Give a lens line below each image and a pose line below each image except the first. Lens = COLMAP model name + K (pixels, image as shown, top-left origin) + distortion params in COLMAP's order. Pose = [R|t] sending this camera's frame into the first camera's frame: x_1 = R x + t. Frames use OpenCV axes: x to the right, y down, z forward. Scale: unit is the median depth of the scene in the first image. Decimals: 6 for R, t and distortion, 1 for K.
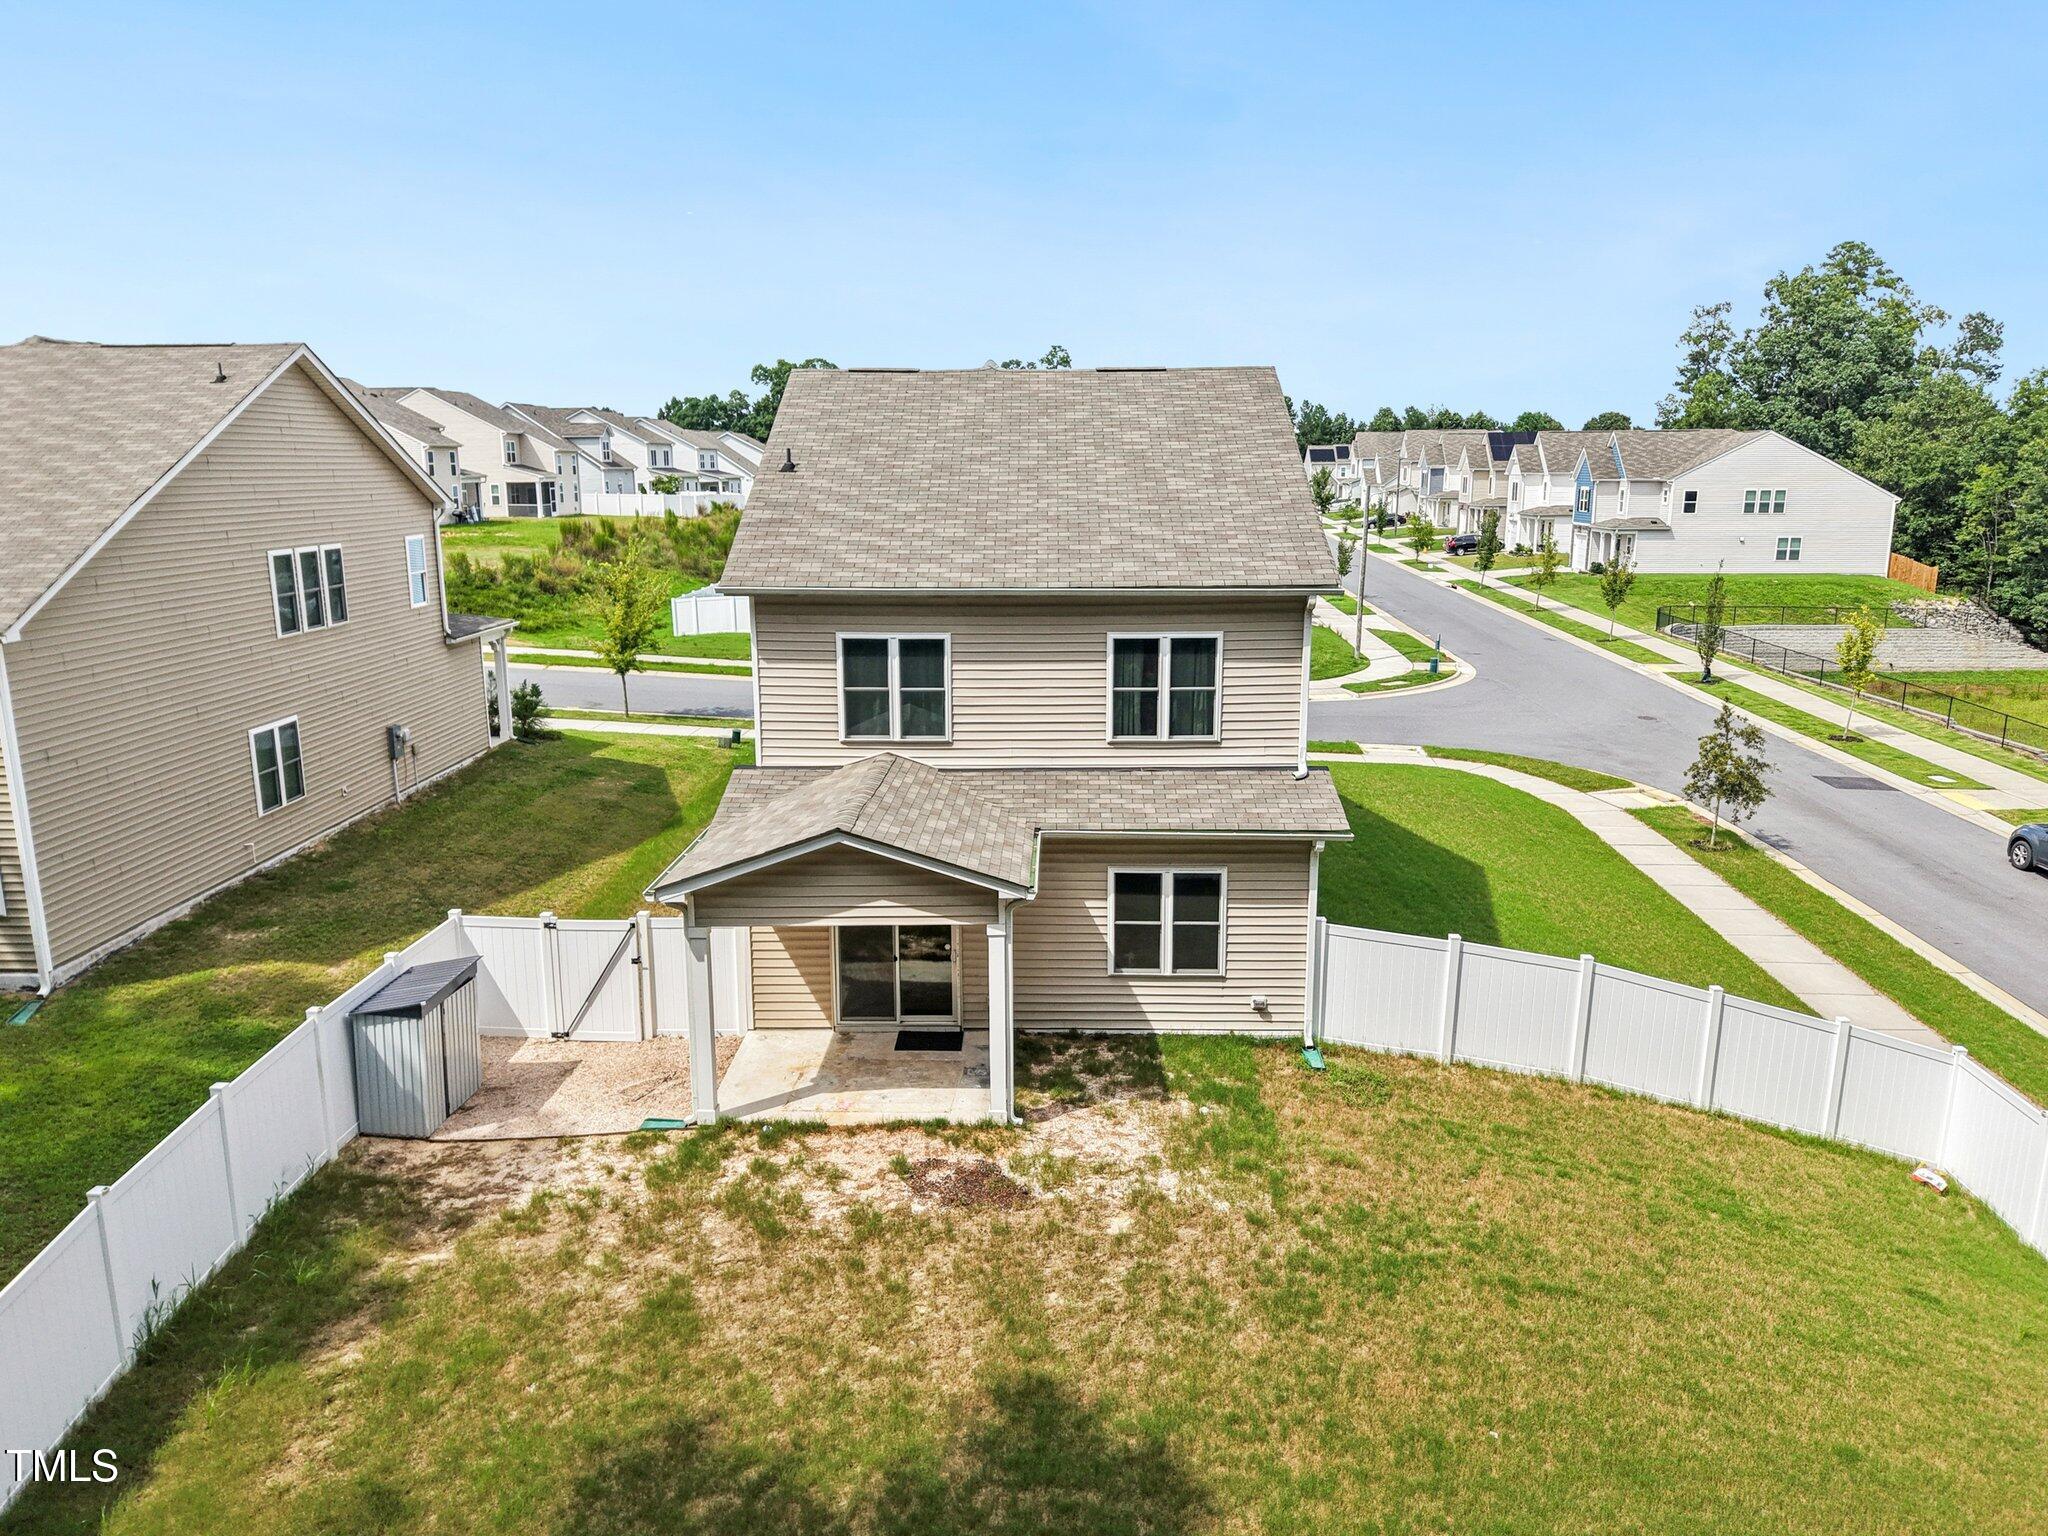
lens RADIAL K [[1396.2, 0, 1017.5], [0, 1396.2, 770.8], [0, 0, 1]] dist [0.034294, -0.041794]
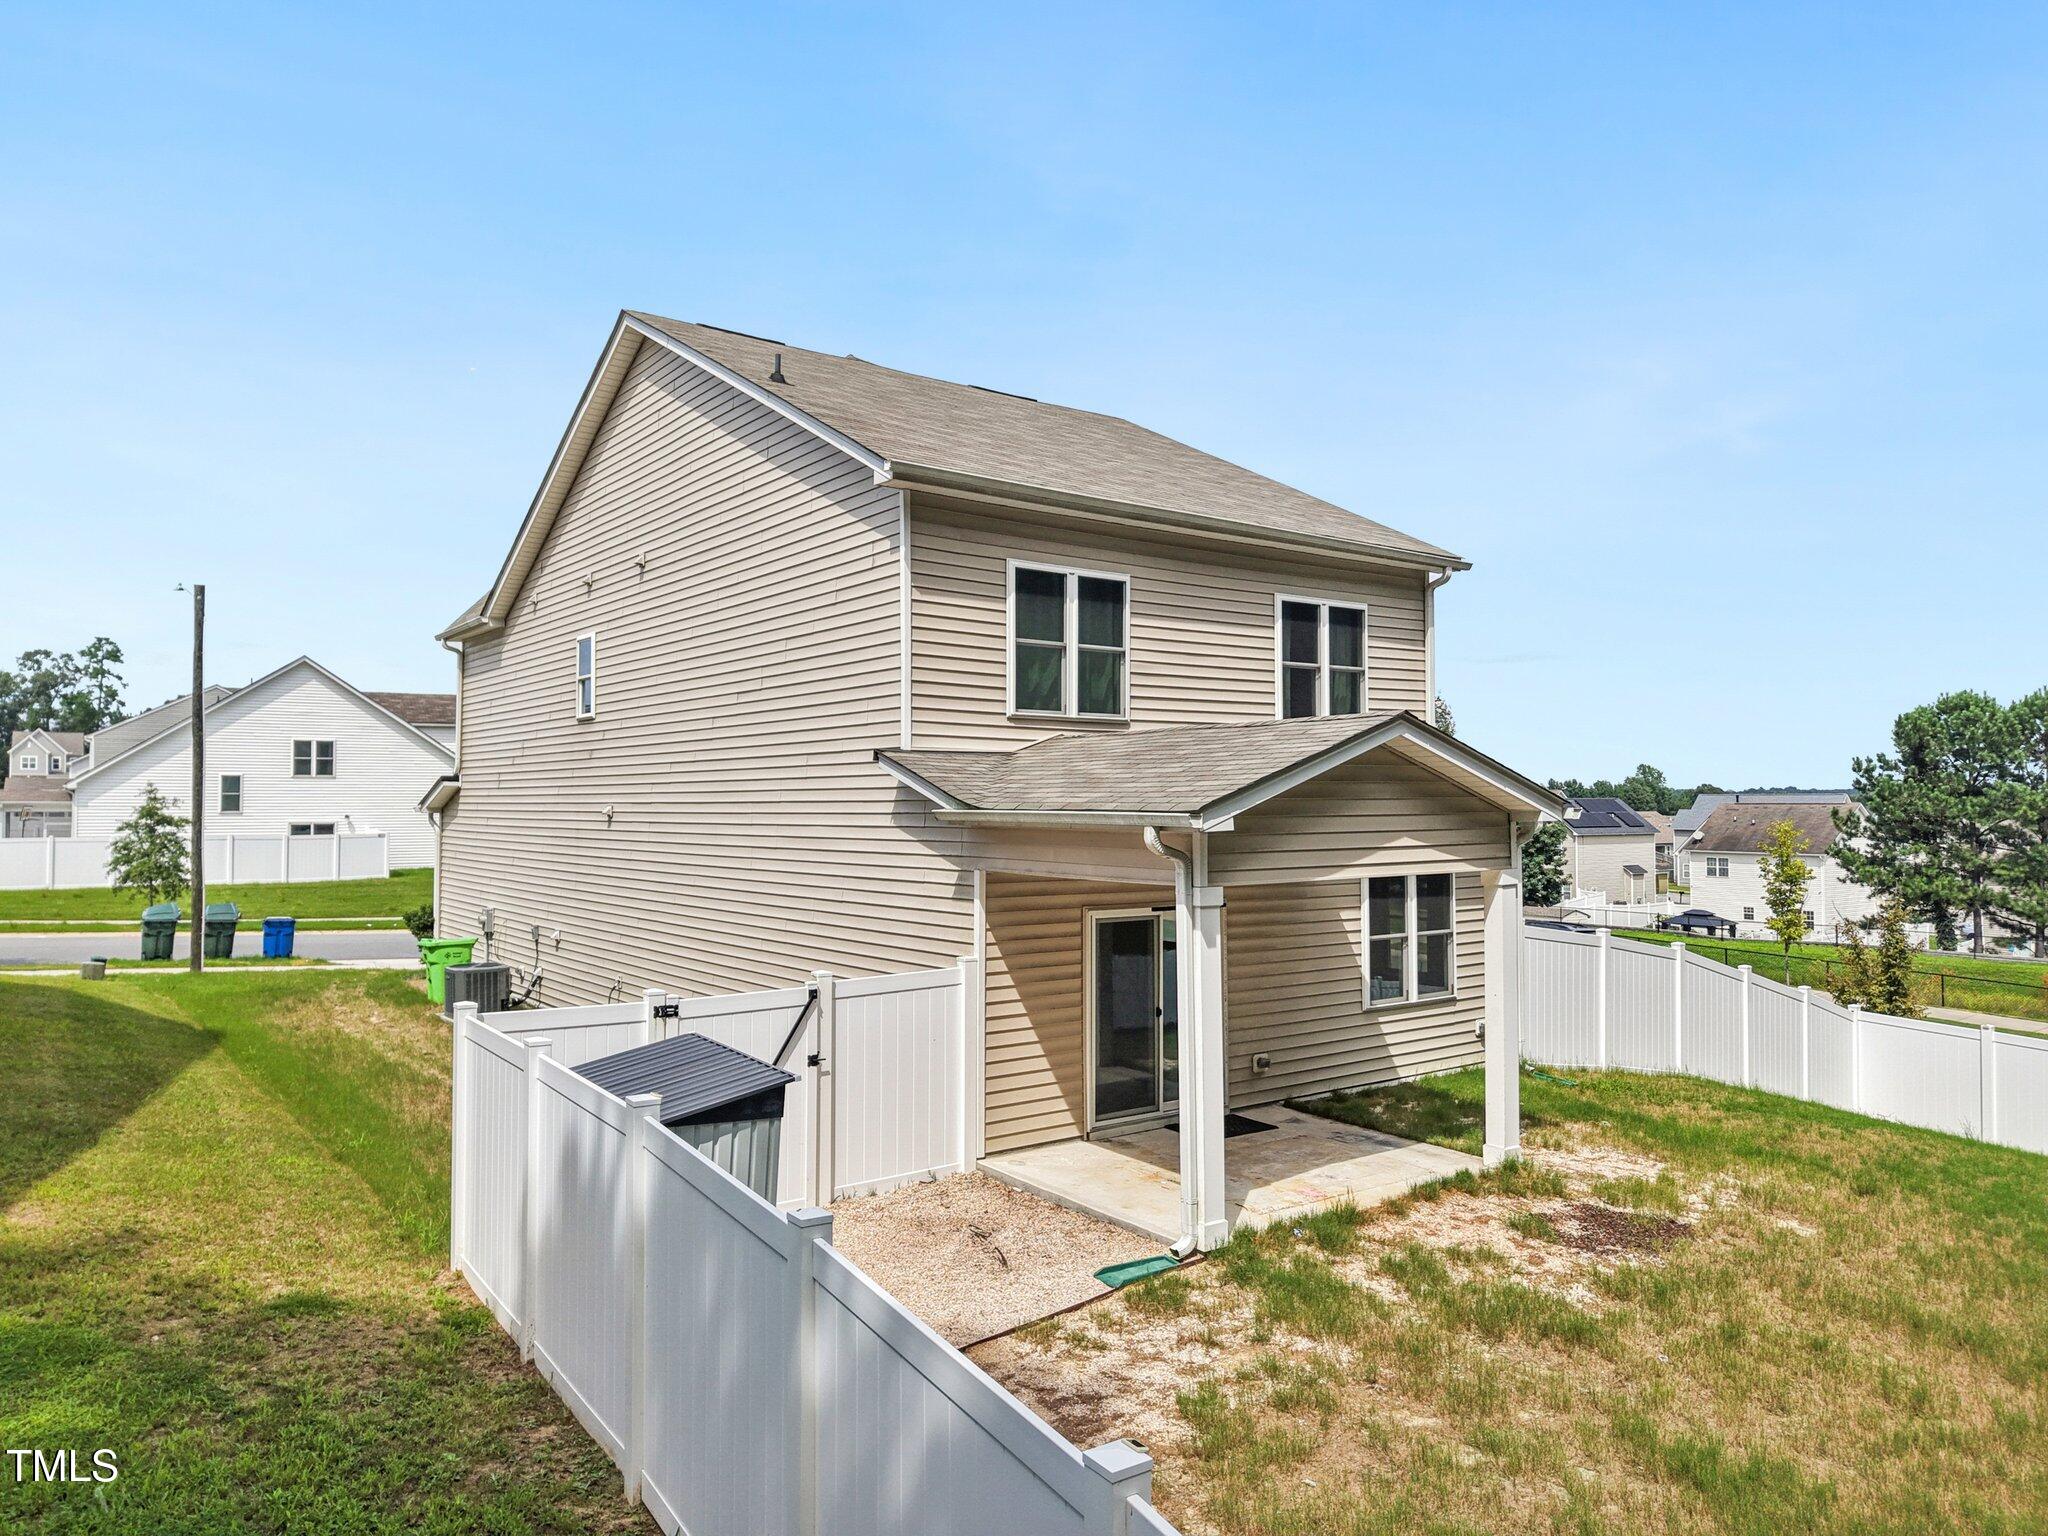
lens RADIAL K [[1373.9, 0, 1016.5], [0, 1373.9, 771.5], [0, 0, 1]] dist [0.009576, -0.006913]
pose [[0.791987, 0.016627, 0.610312, -0.548843], [0.128613, 0.972654, -0.193397, 0.139894], [-0.596838, 0.231662, 0.768191, 0.496355]]
